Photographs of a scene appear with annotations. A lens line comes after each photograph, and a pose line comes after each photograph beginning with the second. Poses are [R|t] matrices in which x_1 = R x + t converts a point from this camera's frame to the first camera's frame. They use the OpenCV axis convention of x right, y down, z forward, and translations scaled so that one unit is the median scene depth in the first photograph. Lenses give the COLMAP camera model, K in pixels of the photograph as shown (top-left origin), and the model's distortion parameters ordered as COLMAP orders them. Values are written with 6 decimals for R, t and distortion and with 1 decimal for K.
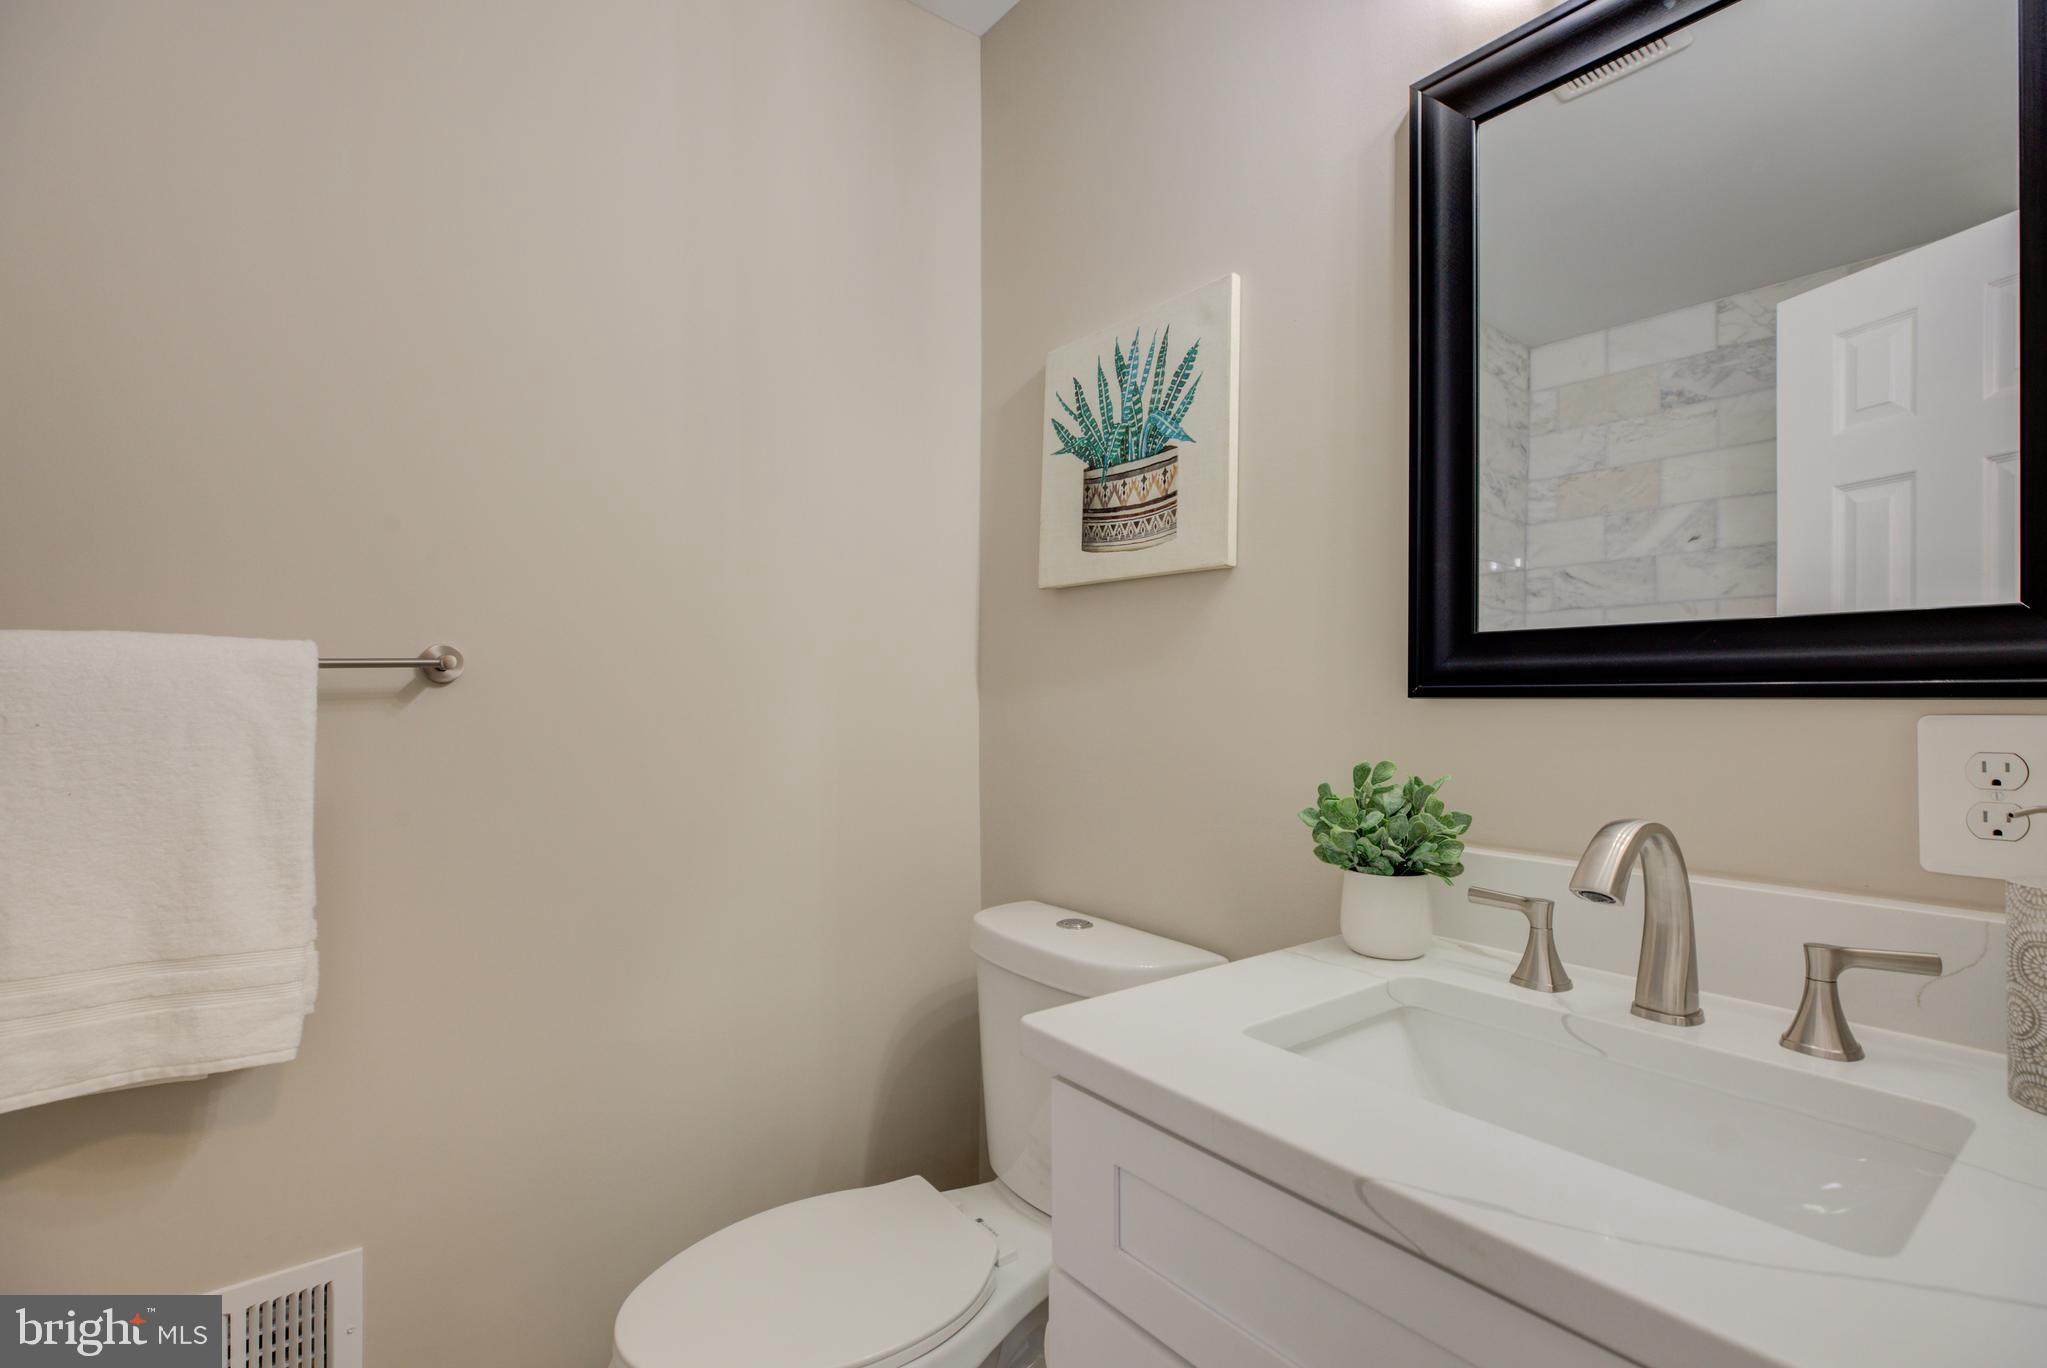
lens RADIAL K [[948.5, 0, 1018.7], [0, 948.5, 682.1], [0, 0, 1]] dist [-0.005757, 0.000753]
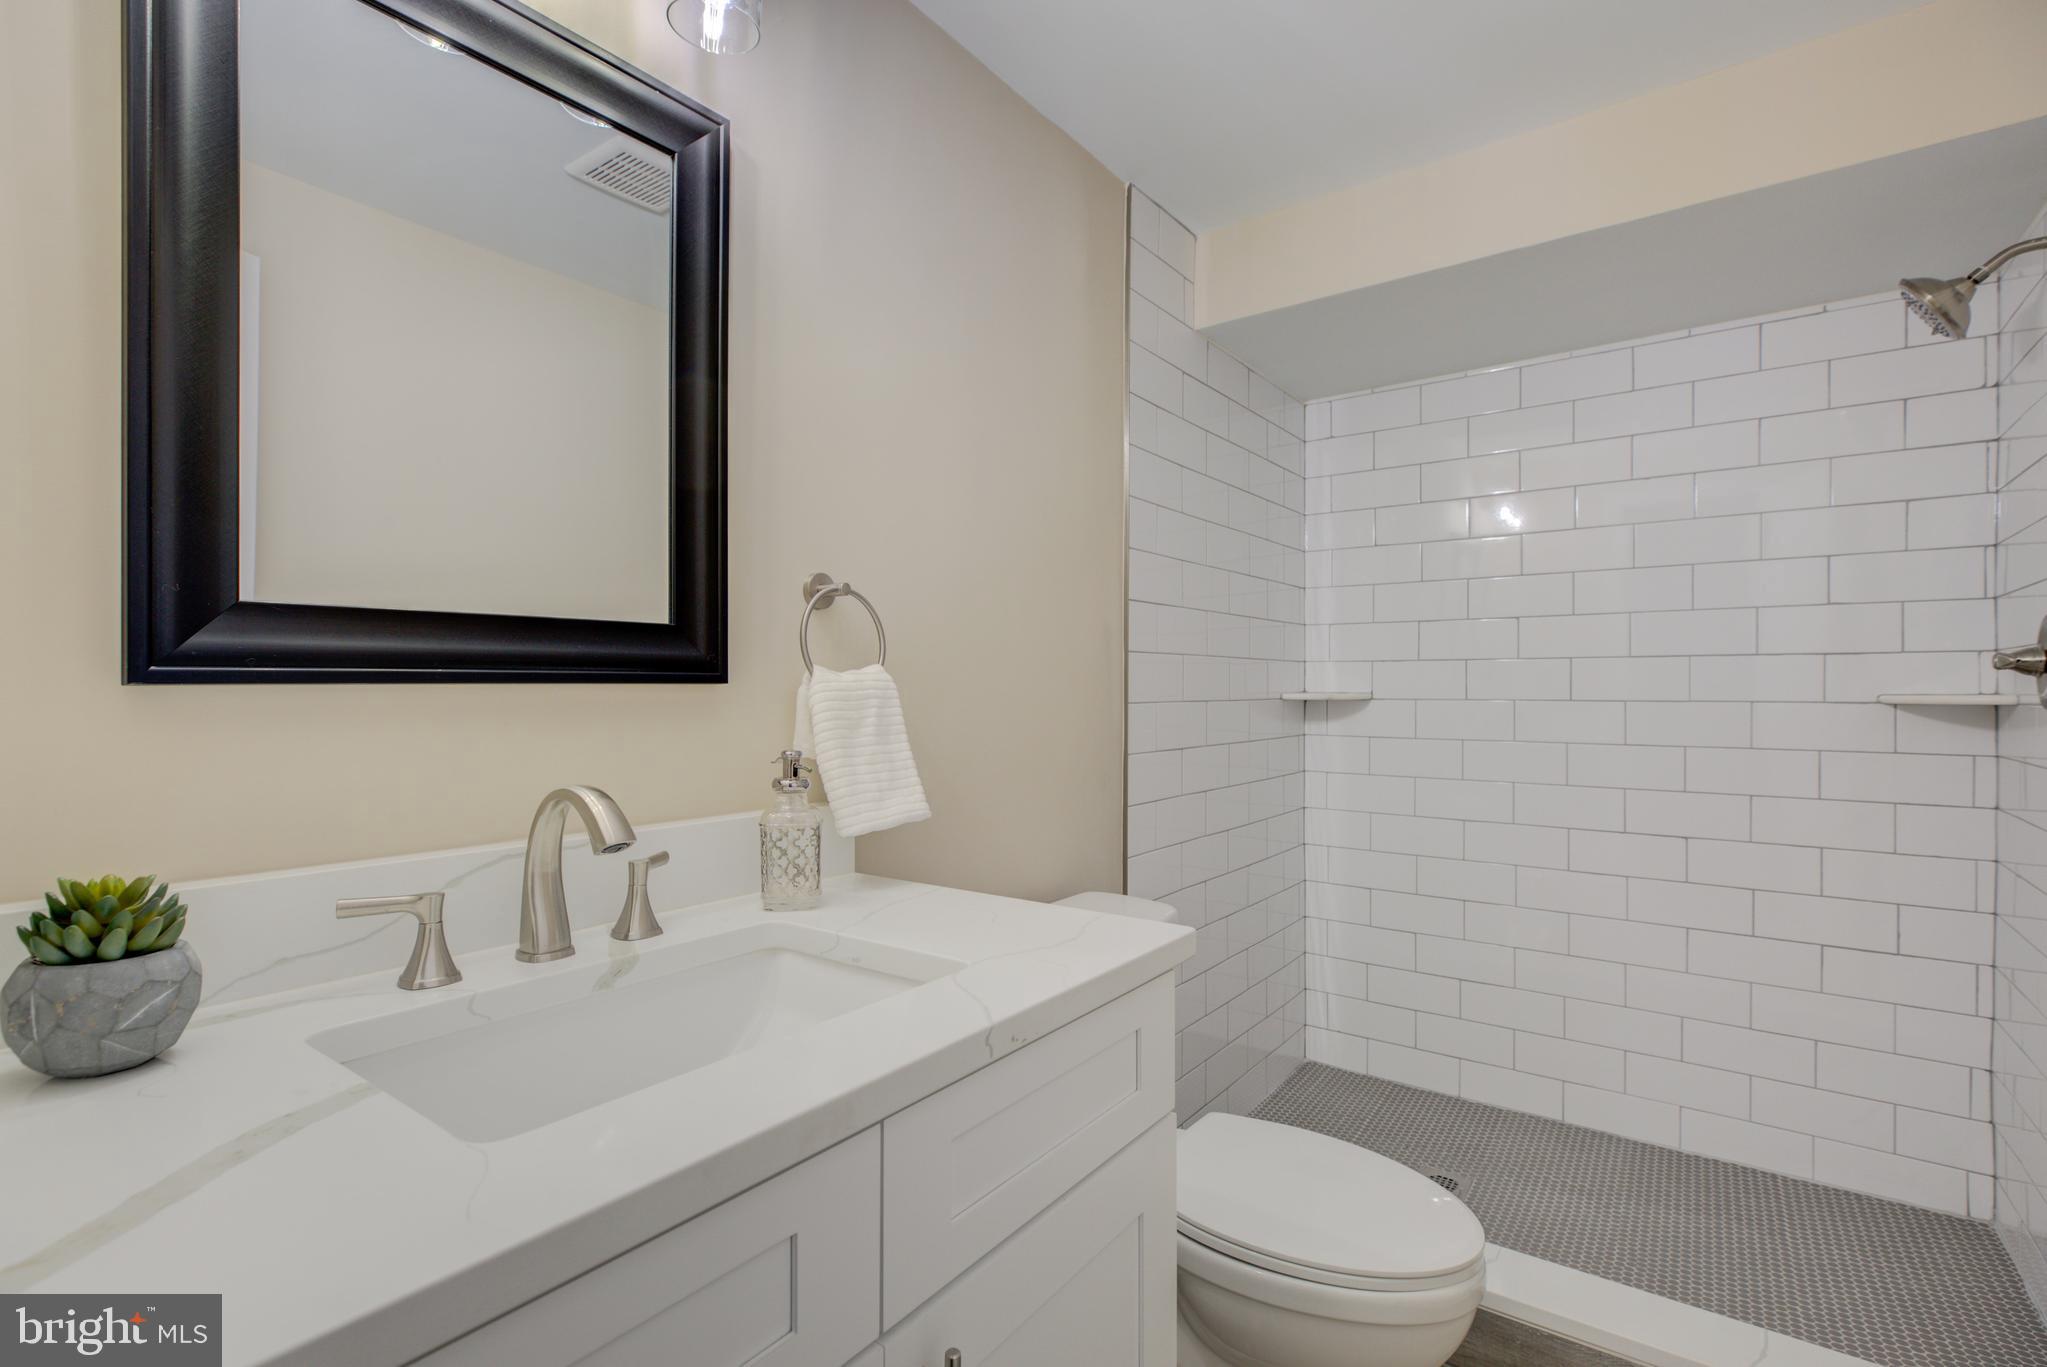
lens RADIAL K [[948.5, 0, 1027.4], [0, 948.5, 675.4], [0, 0, 1]] dist [-0.005757, 0.000753]
pose [[-0.275647, 0.005740, 0.961242, -0.543613], [-0.010008, 0.999911, -0.008841, 0.011311], [-0.961207, -0.012057, -0.275565, 0.689628]]
